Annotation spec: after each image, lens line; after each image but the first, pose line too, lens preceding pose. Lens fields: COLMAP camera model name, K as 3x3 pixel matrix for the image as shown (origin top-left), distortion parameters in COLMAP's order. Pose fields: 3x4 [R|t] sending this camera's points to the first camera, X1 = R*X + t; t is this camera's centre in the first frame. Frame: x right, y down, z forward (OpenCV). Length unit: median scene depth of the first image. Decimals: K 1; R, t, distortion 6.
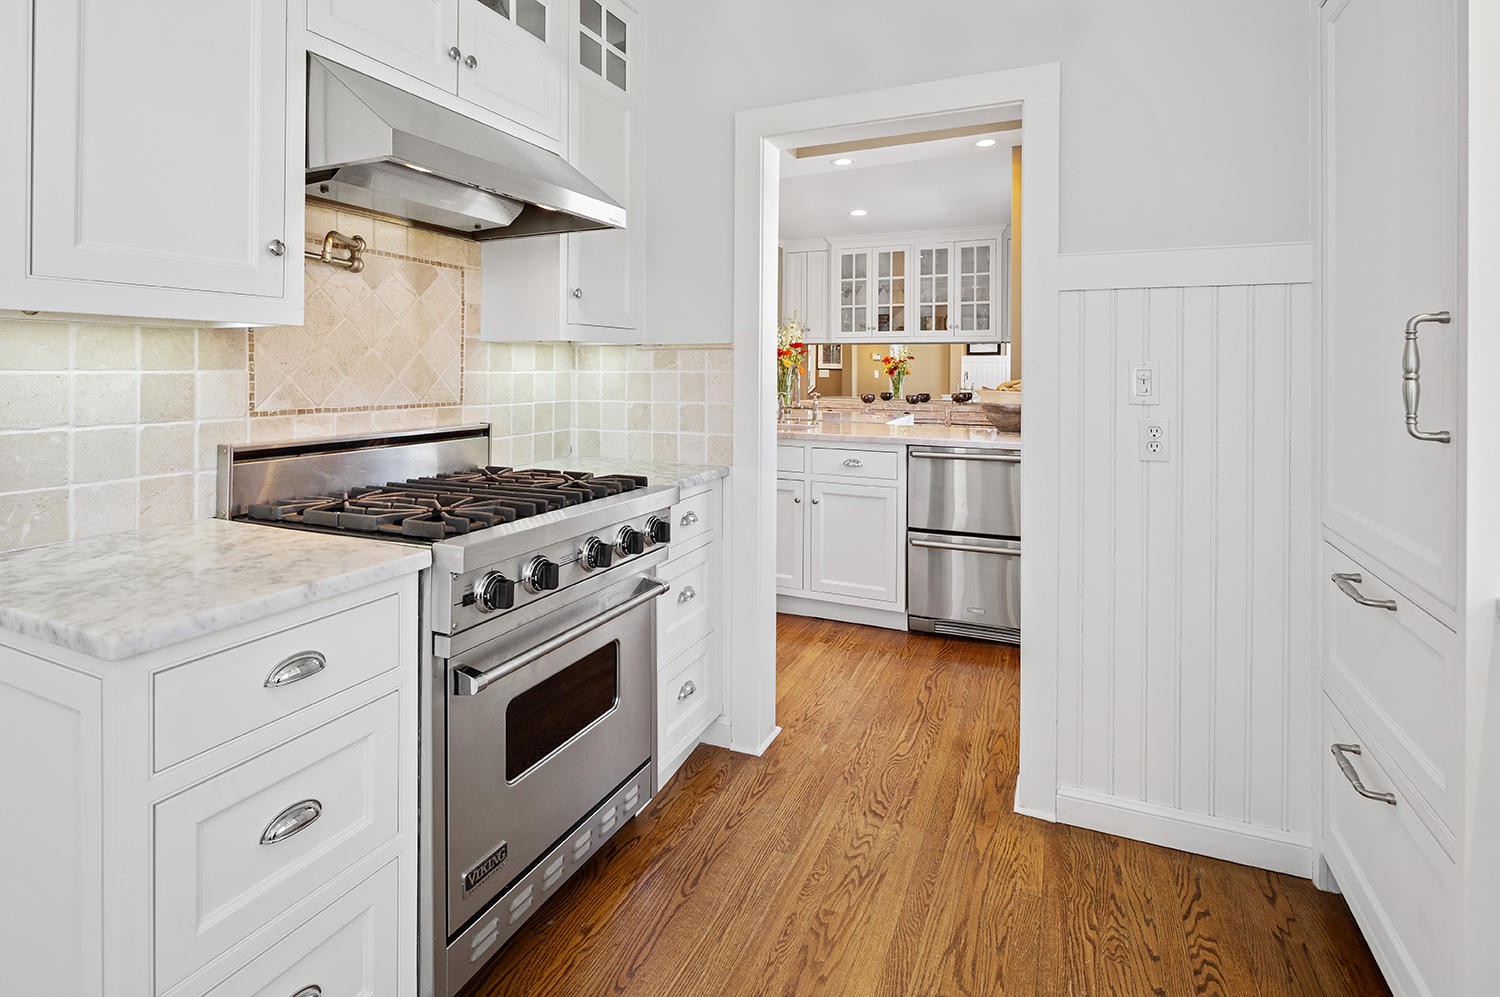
lens RADIAL K [[729.3, 0, 738.7], [0, 729.3, 364.8], [0, 0, 1]] dist [0.002678, -0.001479]
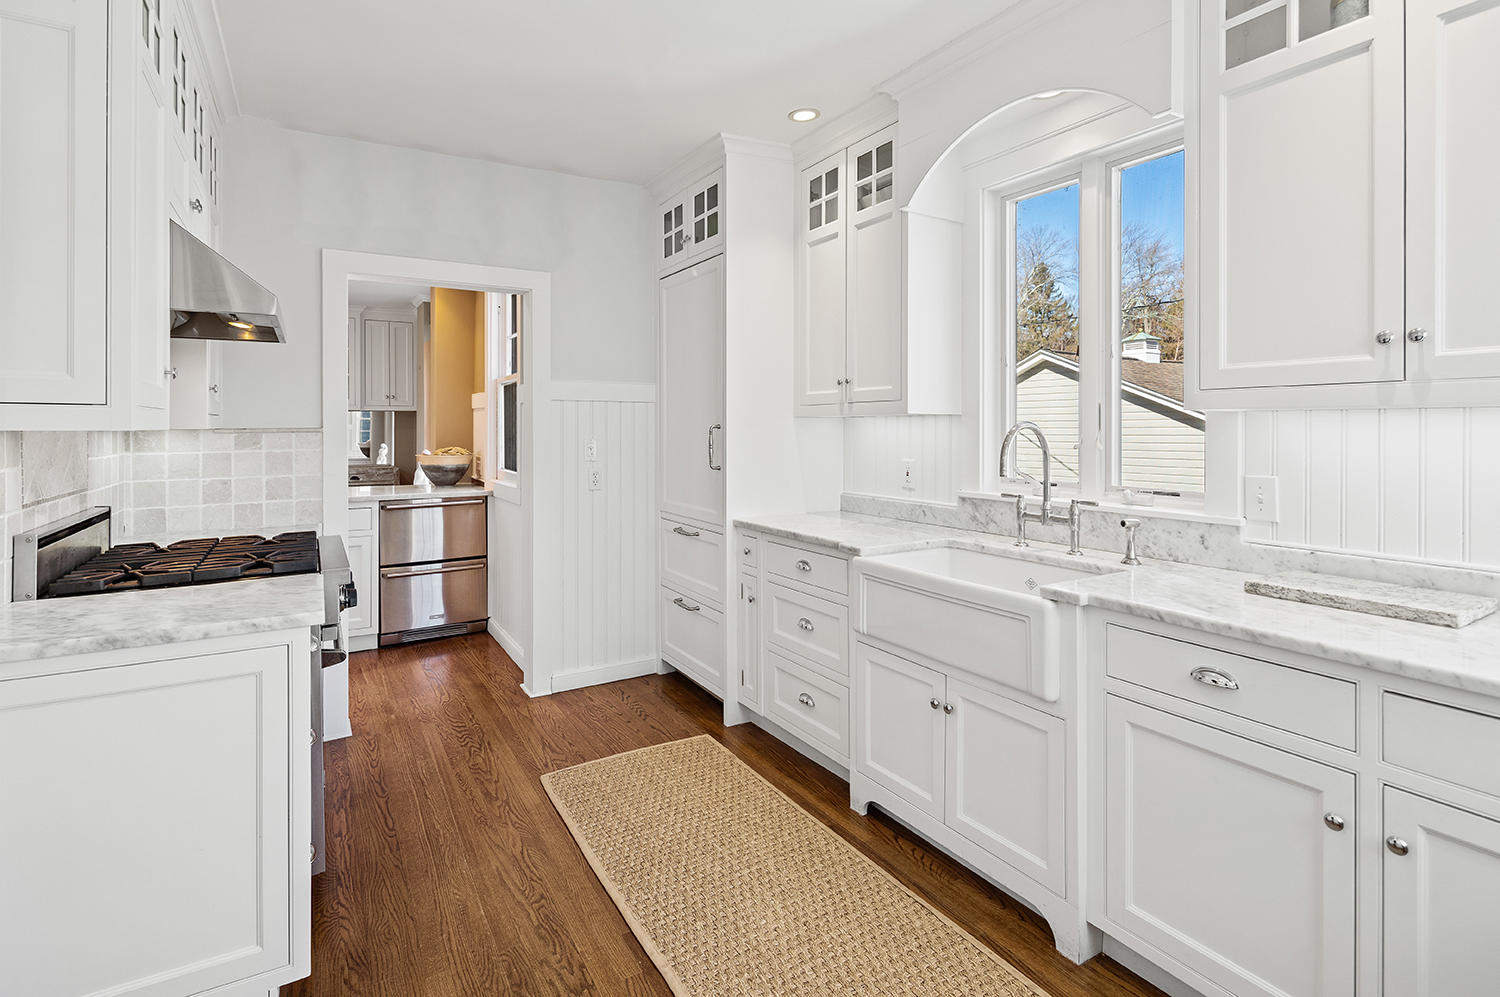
lens RADIAL K [[729.3, 0, 736.5], [0, 729.3, 432.7], [0, 0, 1]] dist [0.002678, -0.001479]
pose [[0.572026, -0.011909, 0.820149, -0.827199], [0.000211, 0.999897, 0.014372, -0.050178], [-0.820235, -0.008049, 0.571970, -0.430855]]
